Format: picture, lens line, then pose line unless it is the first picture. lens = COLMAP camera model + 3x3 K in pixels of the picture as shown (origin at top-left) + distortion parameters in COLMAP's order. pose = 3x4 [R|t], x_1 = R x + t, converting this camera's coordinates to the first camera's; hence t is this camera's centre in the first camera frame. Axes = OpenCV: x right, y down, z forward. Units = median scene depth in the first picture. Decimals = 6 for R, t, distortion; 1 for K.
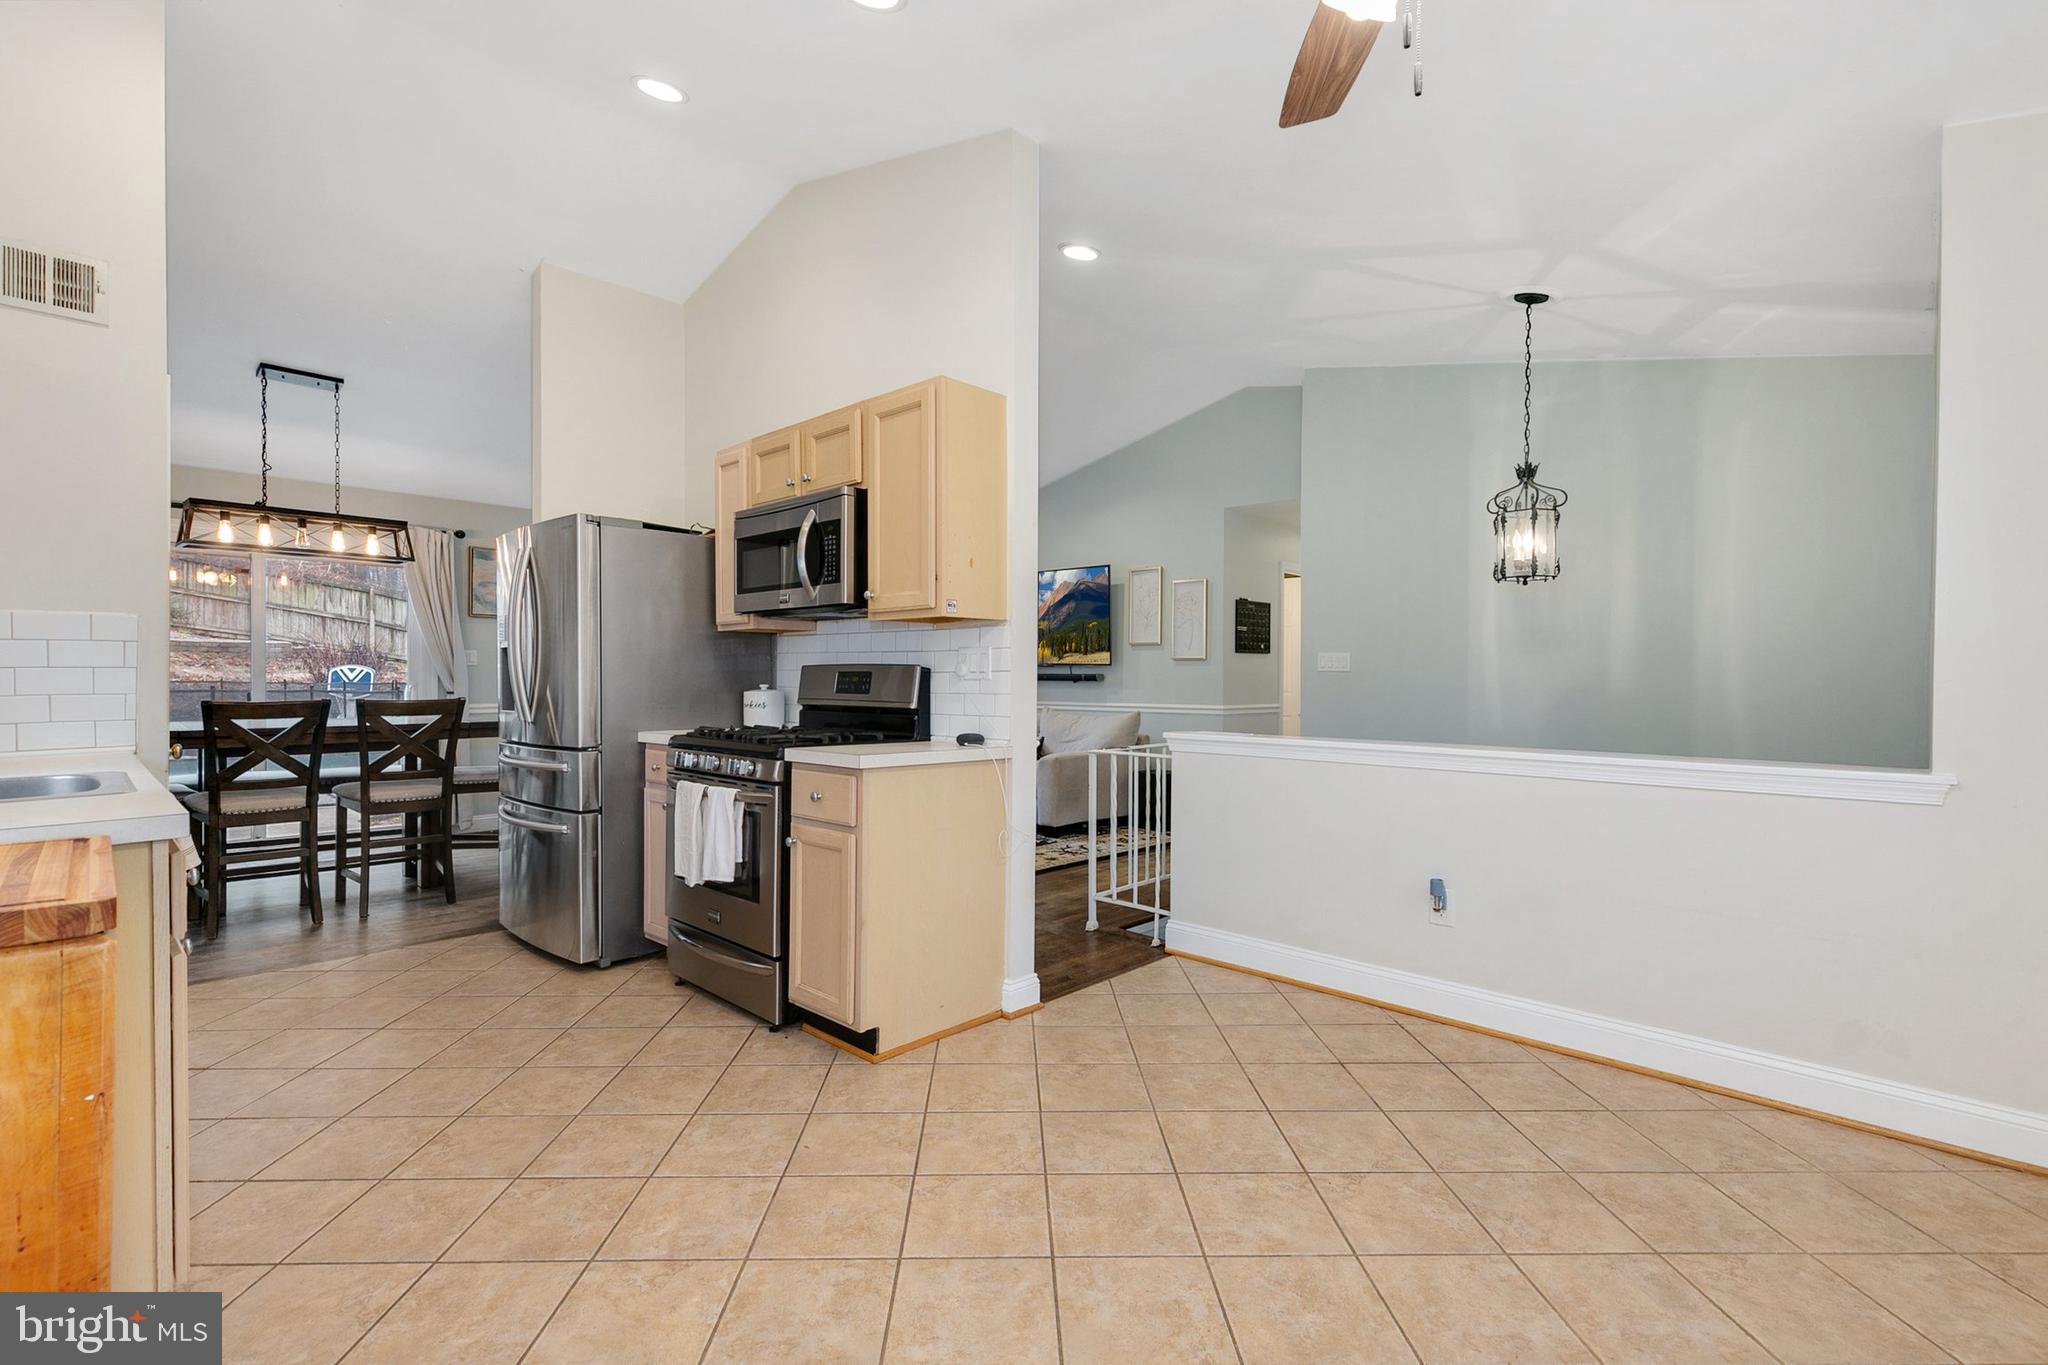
lens RADIAL K [[919.2, 0, 1020.7], [0, 919.2, 679.1], [0, 0, 1]] dist [0.005688, -0.000021]
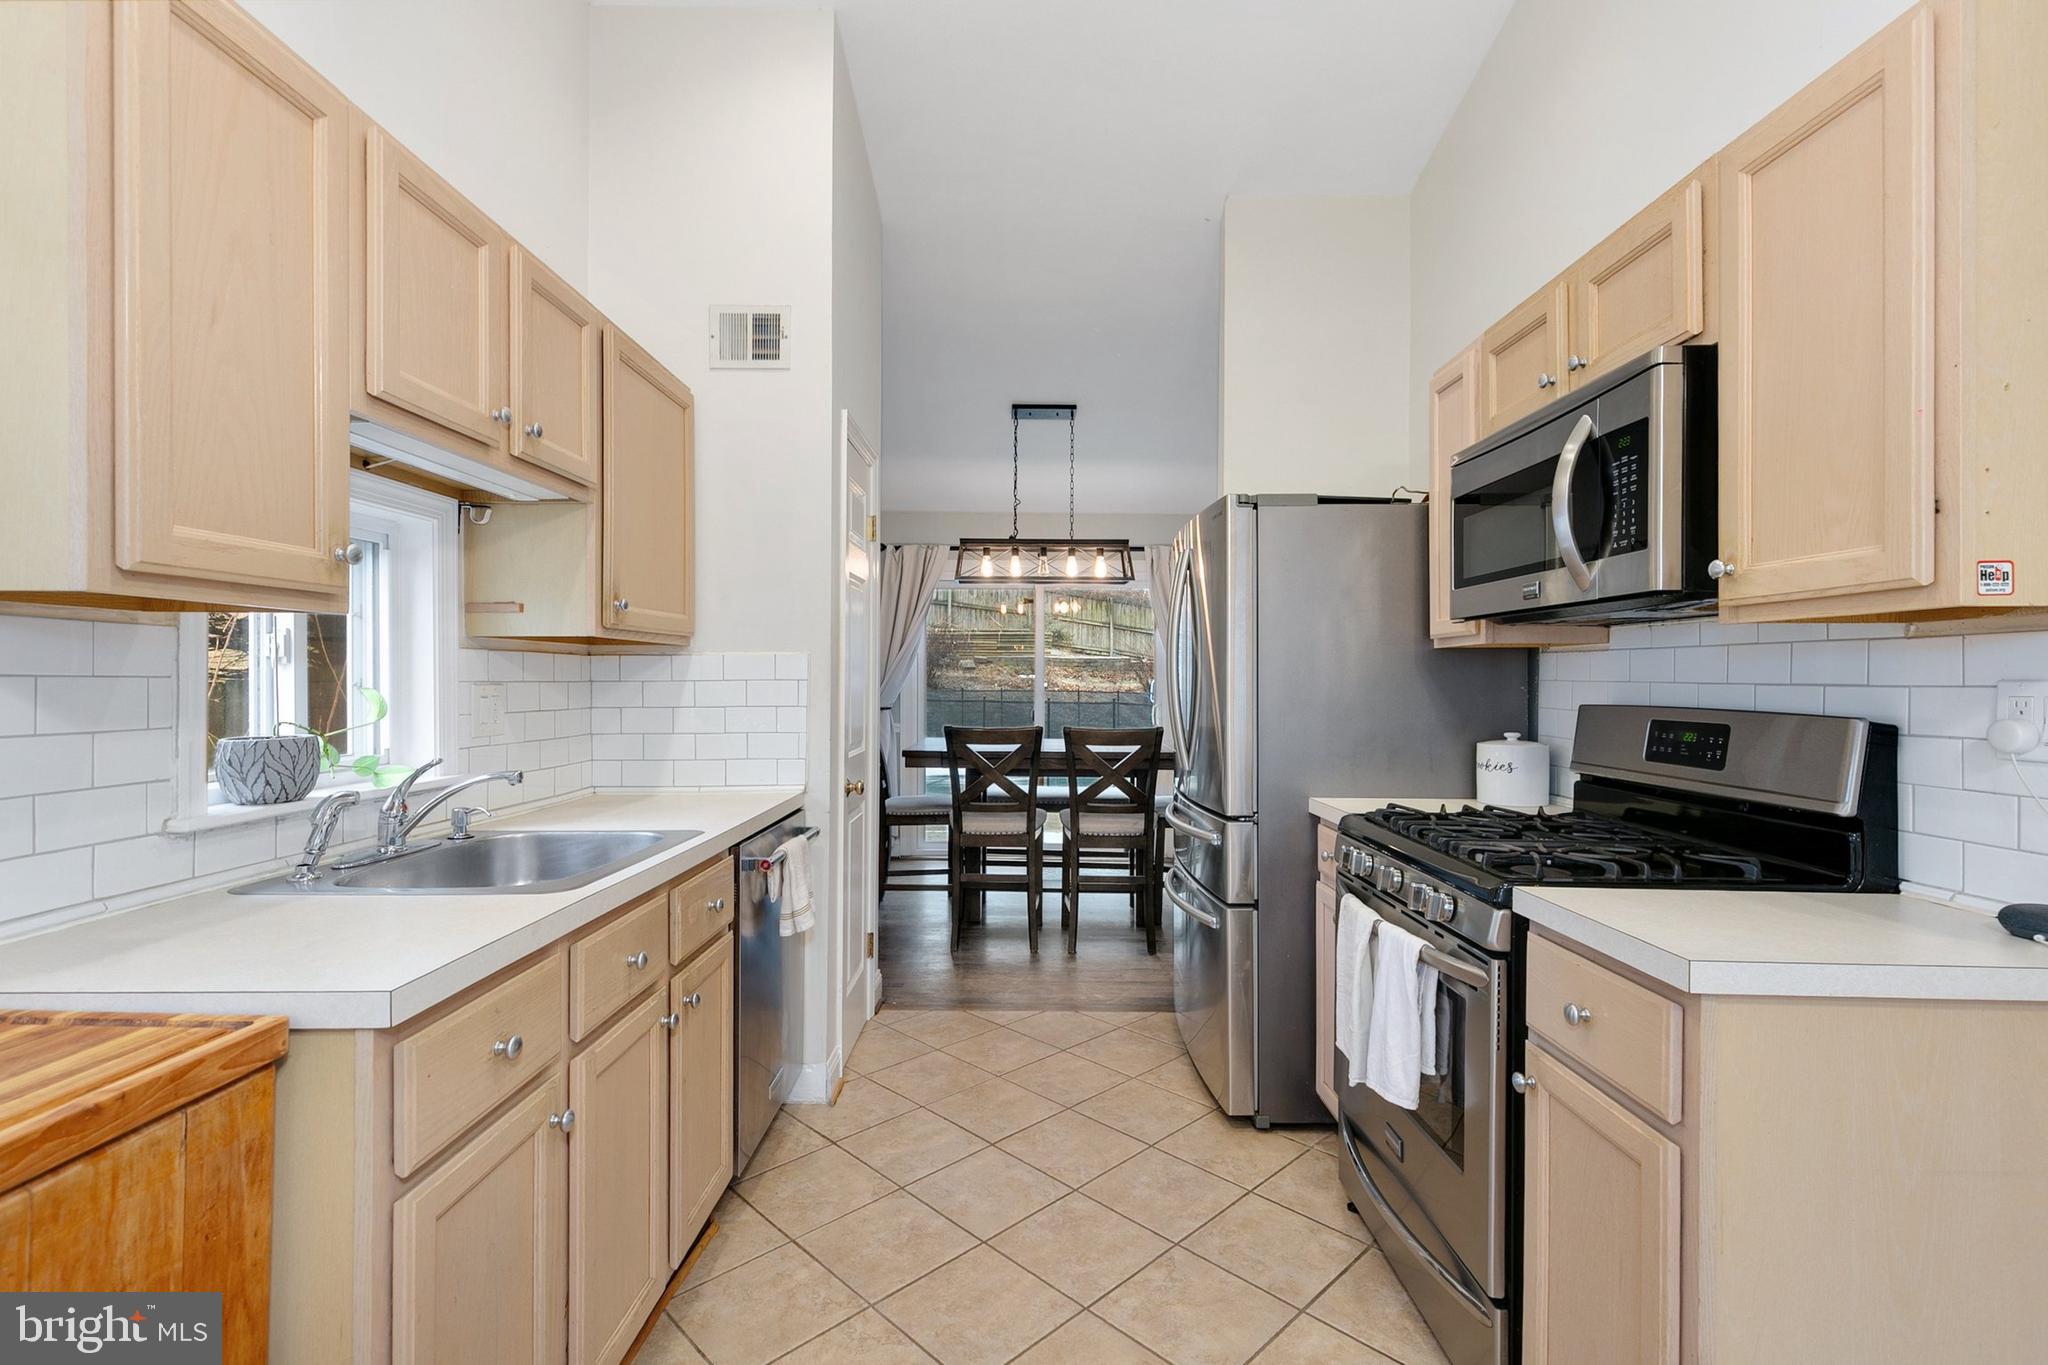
lens RADIAL K [[919.2, 0, 1020.7], [0, 919.2, 679.1], [0, 0, 1]] dist [0.005688, -0.000021]
pose [[0.682718, -0.001685, -0.730680, -0.061124], [-0.002498, 0.999986, -0.004641, -0.030252], [0.730677, 0.004993, 0.682705, 0.389815]]
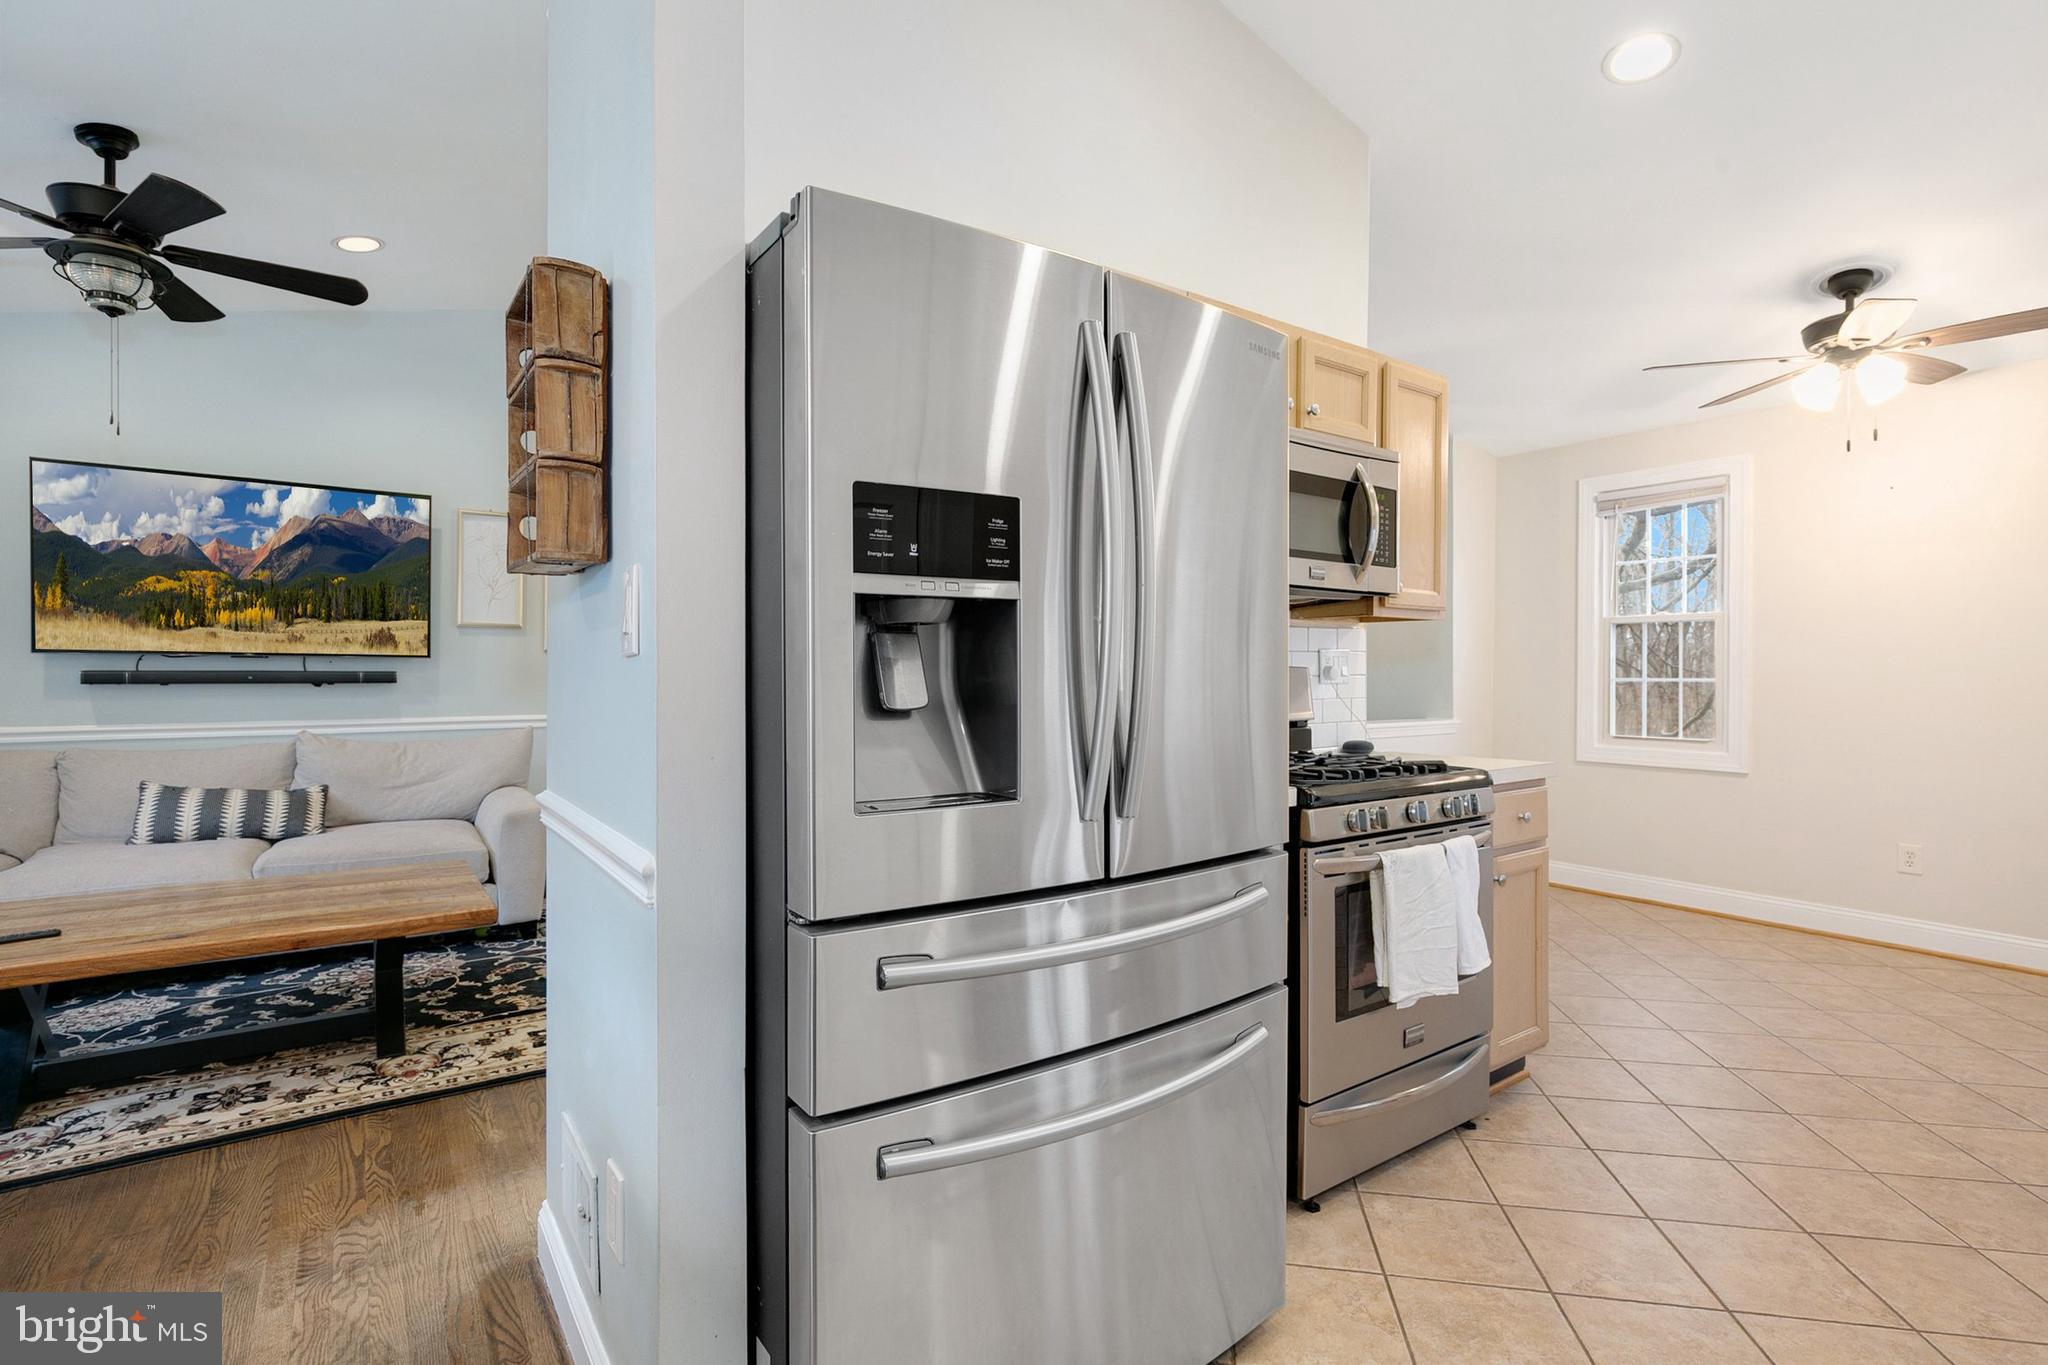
lens RADIAL K [[954.8, 0, 1019.0], [0, 954.8, 679.5], [0, 0, 1]] dist [-0.002455, -0.000020]
pose [[0.190859, -0.012080, 0.981543, -0.990177], [0.002001, 0.999927, 0.011917, -0.014895], [-0.981615, -0.000310, 0.190870, 1.055656]]
